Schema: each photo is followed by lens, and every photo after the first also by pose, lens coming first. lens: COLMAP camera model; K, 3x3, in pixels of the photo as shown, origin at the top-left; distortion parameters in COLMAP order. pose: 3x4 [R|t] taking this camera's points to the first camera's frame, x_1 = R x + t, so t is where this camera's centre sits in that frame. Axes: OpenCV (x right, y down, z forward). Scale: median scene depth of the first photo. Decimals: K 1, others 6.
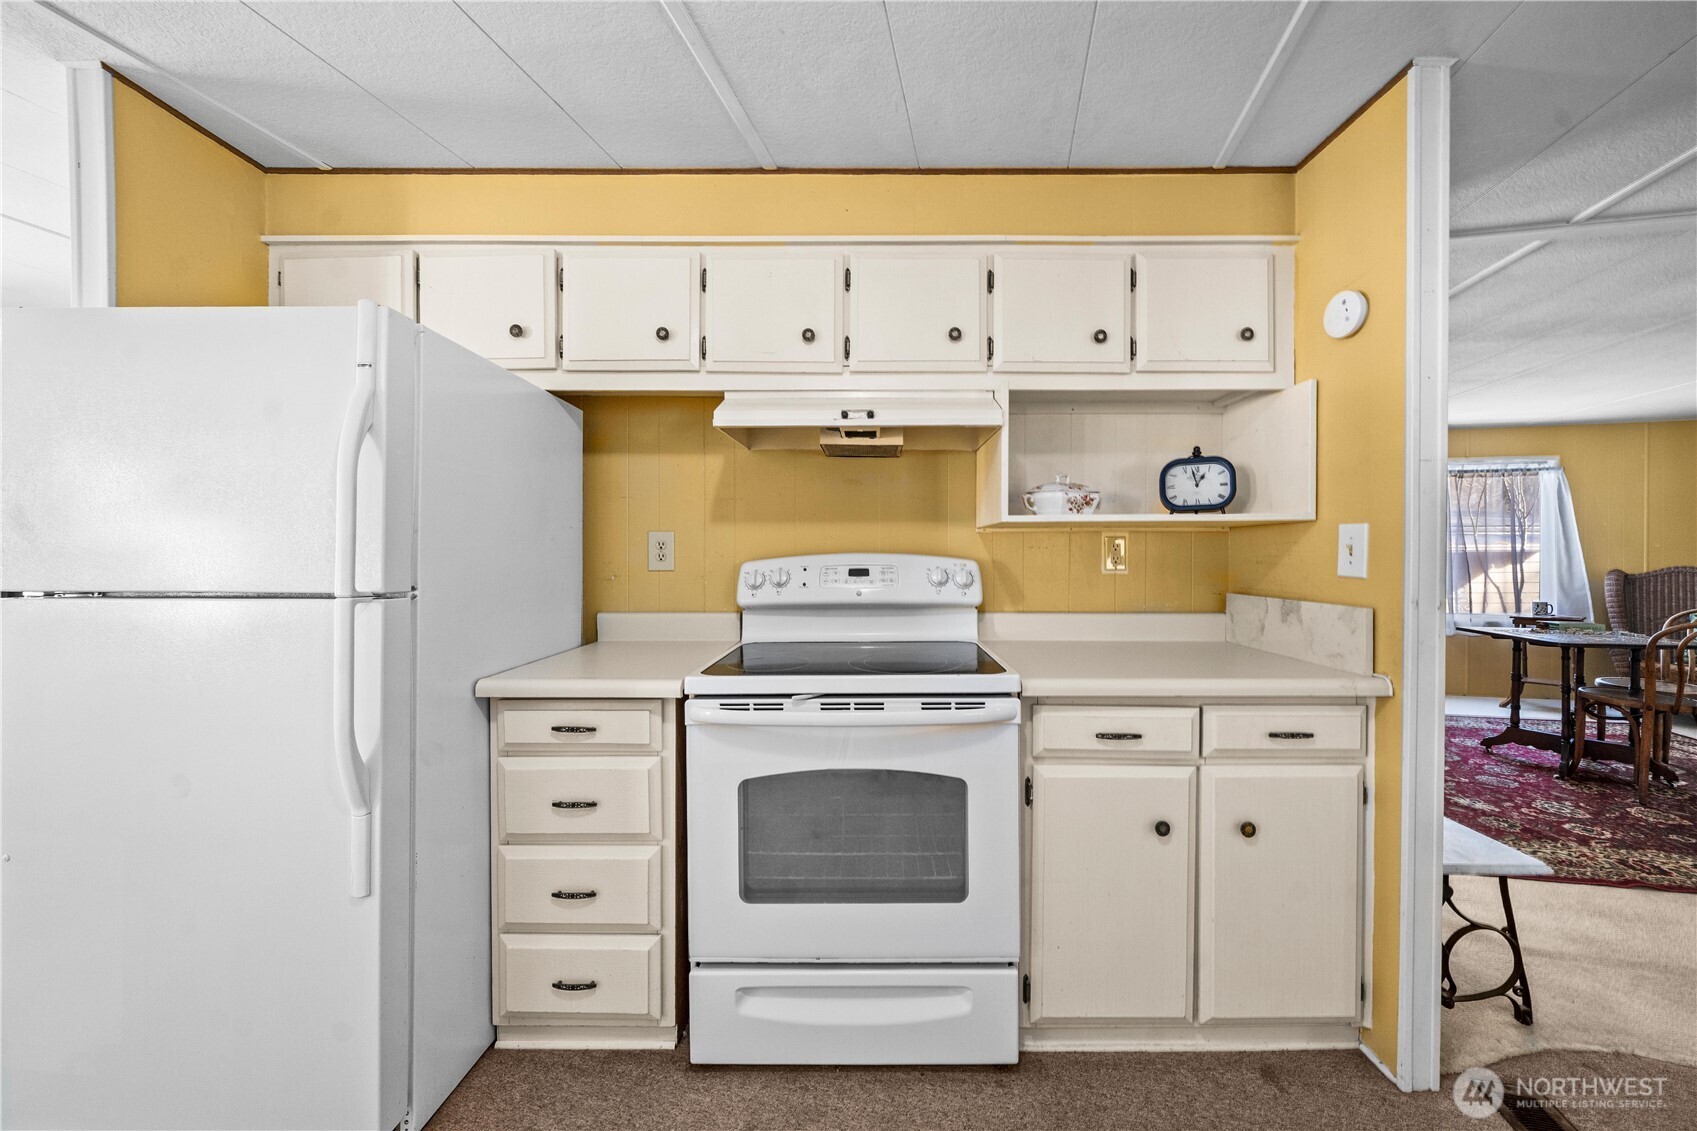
lens RADIAL K [[594.1, 0, 874.4], [0, 594.1, 557.4], [0, 0, 1]] dist [-0.003279, -0.000069]
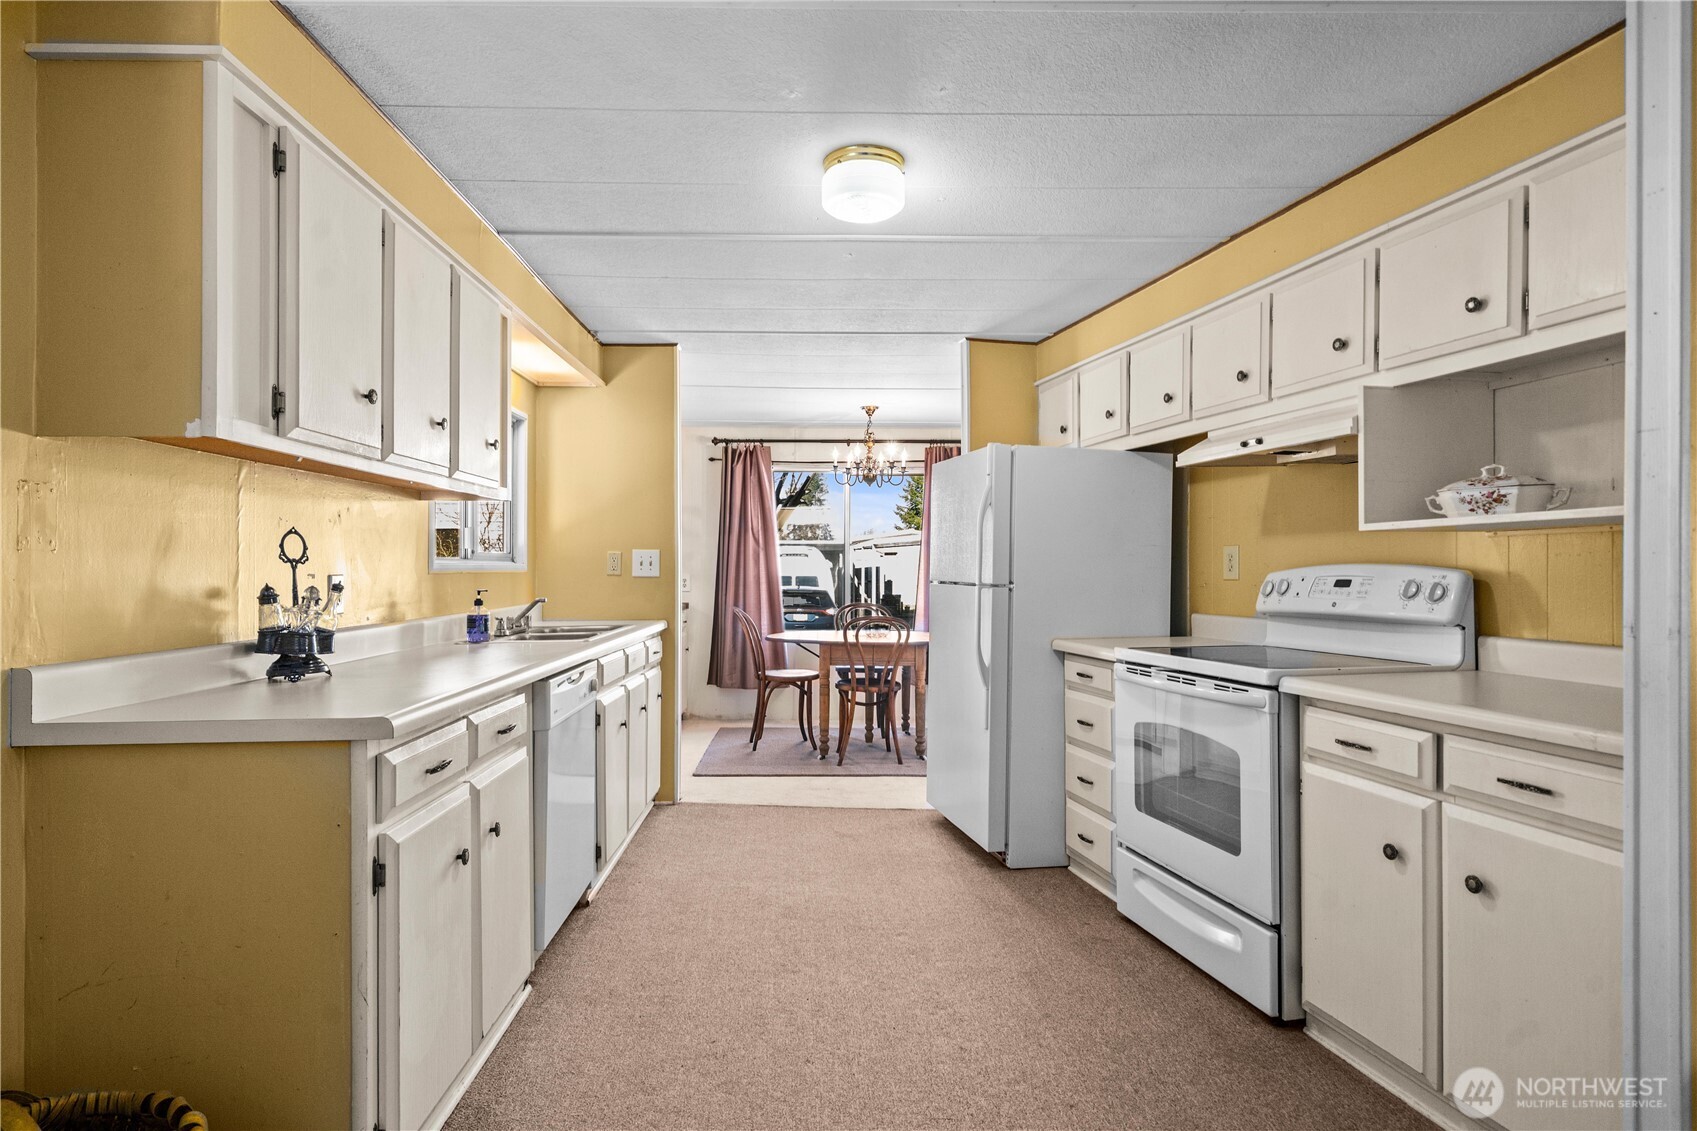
lens RADIAL K [[879.4, 0, 842.2], [0, 879.4, 551.8], [0, 0, 1]] dist [-0.014116, -0.000596]
pose [[0.236204, -0.017771, -0.971541, 1.445473], [-0.006967, 0.999776, -0.019981, 0.009587], [0.971678, 0.011489, 0.236027, -0.166001]]
